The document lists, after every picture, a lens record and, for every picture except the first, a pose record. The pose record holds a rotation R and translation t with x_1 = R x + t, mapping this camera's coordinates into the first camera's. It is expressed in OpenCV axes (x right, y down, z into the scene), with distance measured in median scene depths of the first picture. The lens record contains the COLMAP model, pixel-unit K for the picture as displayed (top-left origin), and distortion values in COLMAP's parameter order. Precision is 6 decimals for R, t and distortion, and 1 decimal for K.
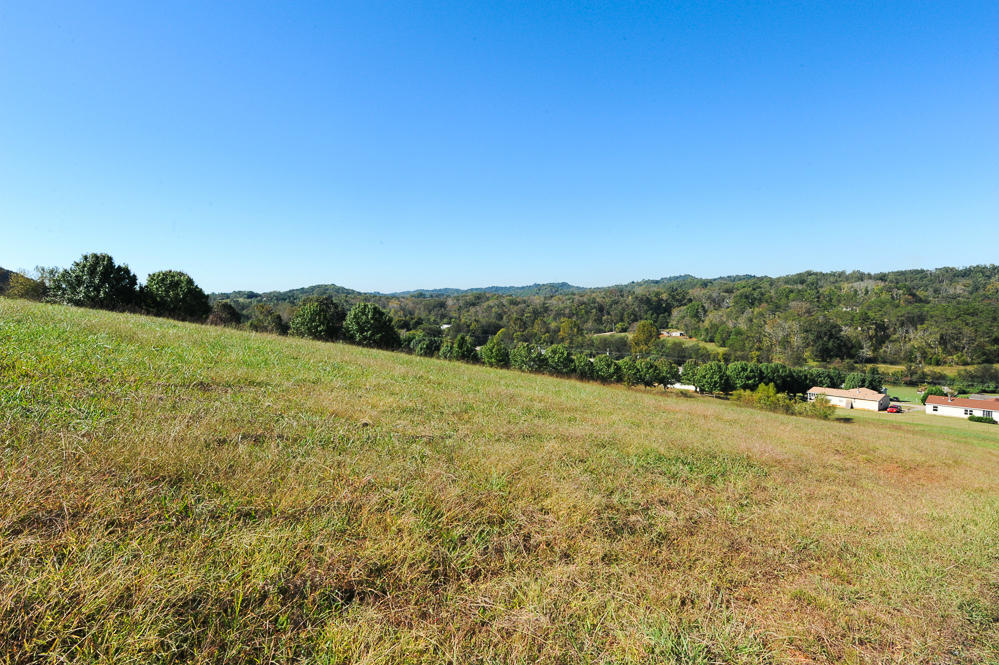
lens RADIAL K [[545.2, 0, 503.1], [0, 545.2, 327.3], [0, 0, 1]] dist [-0.013287, -0.000498]
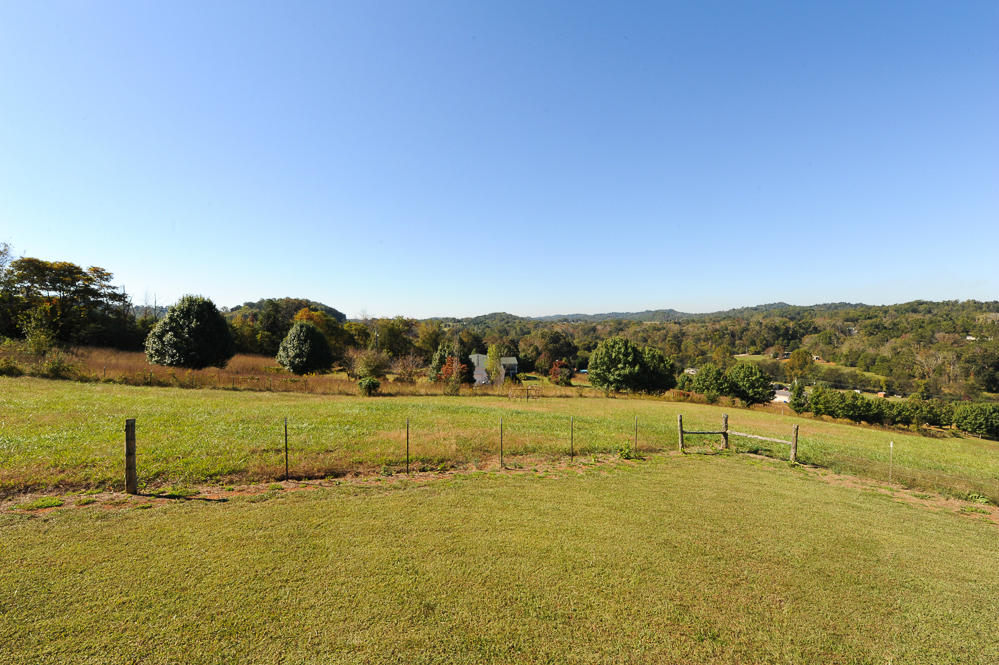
lens RADIAL K [[397.4, 0, 505.3], [0, 397.4, 328.7], [0, 0, 1]] dist [-0.016621, -0.002425]
pose [[0.963868, 0.007229, -0.266281, -0.081909], [-0.015601, 0.999448, -0.029340, -0.013373], [0.265922, 0.032434, 0.963449, -0.004229]]
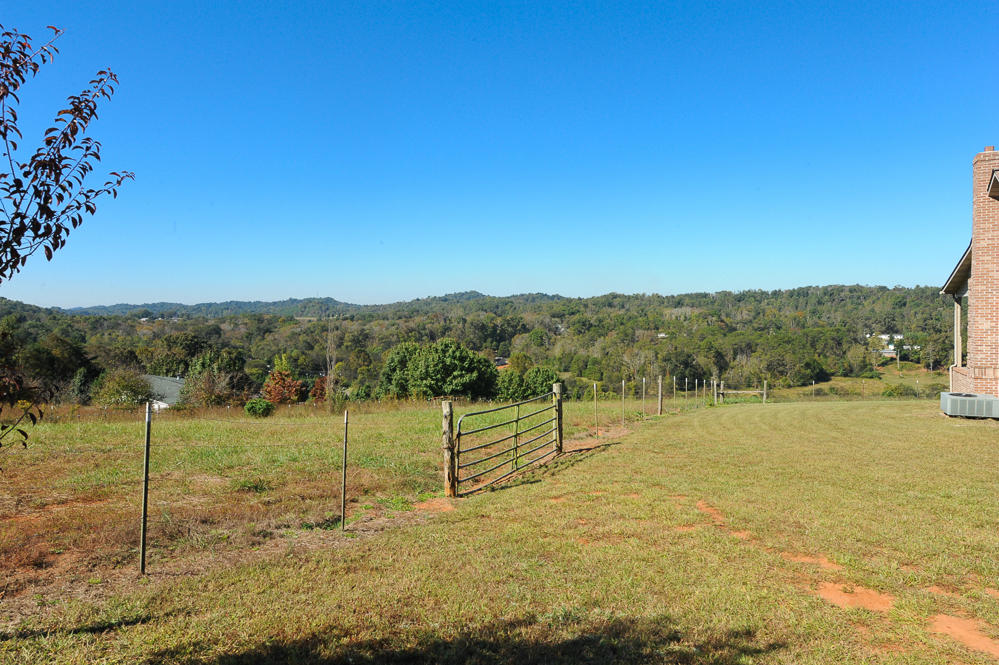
lens RADIAL K [[659.0, 0, 506.2], [0, 659.0, 327.6], [0, 0, 1]] dist [0.000939, -0.003040]
pose [[0.922228, -0.002528, 0.386637, -0.124905], [0.015864, 0.999384, -0.031305, -0.012403], [-0.386320, 0.035004, 0.921700, -0.030332]]
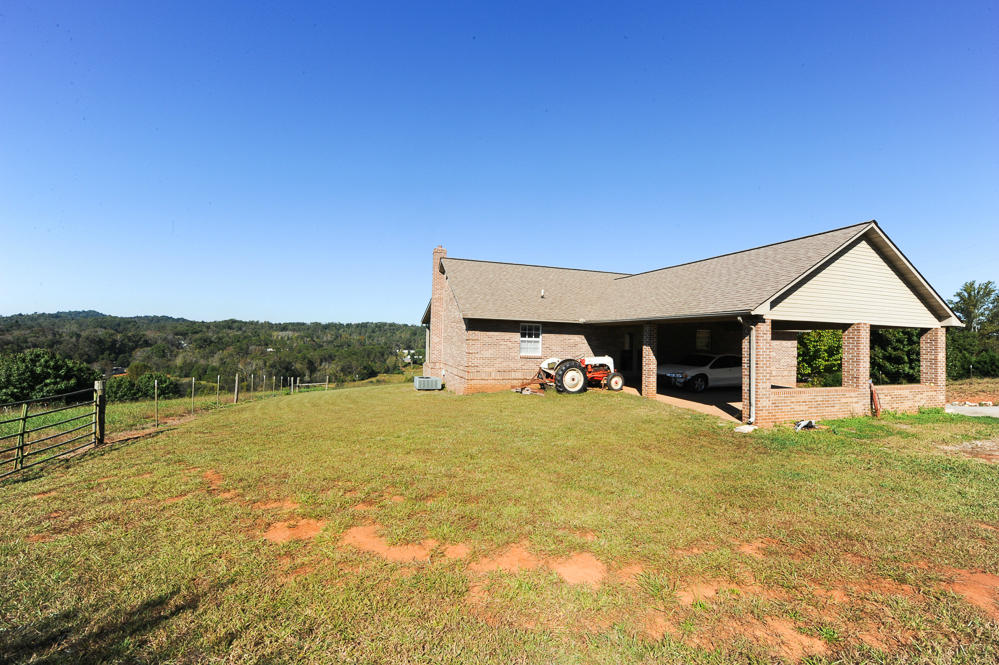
lens RADIAL K [[397.4, 0, 507.6], [0, 397.4, 330.5], [0, 0, 1]] dist [-0.016621, -0.002425]
pose [[0.392558, 0.042514, 0.918744, -0.121454], [0.020604, 0.998274, -0.054998, -0.011840], [-0.919496, 0.040520, 0.391005, -0.029877]]
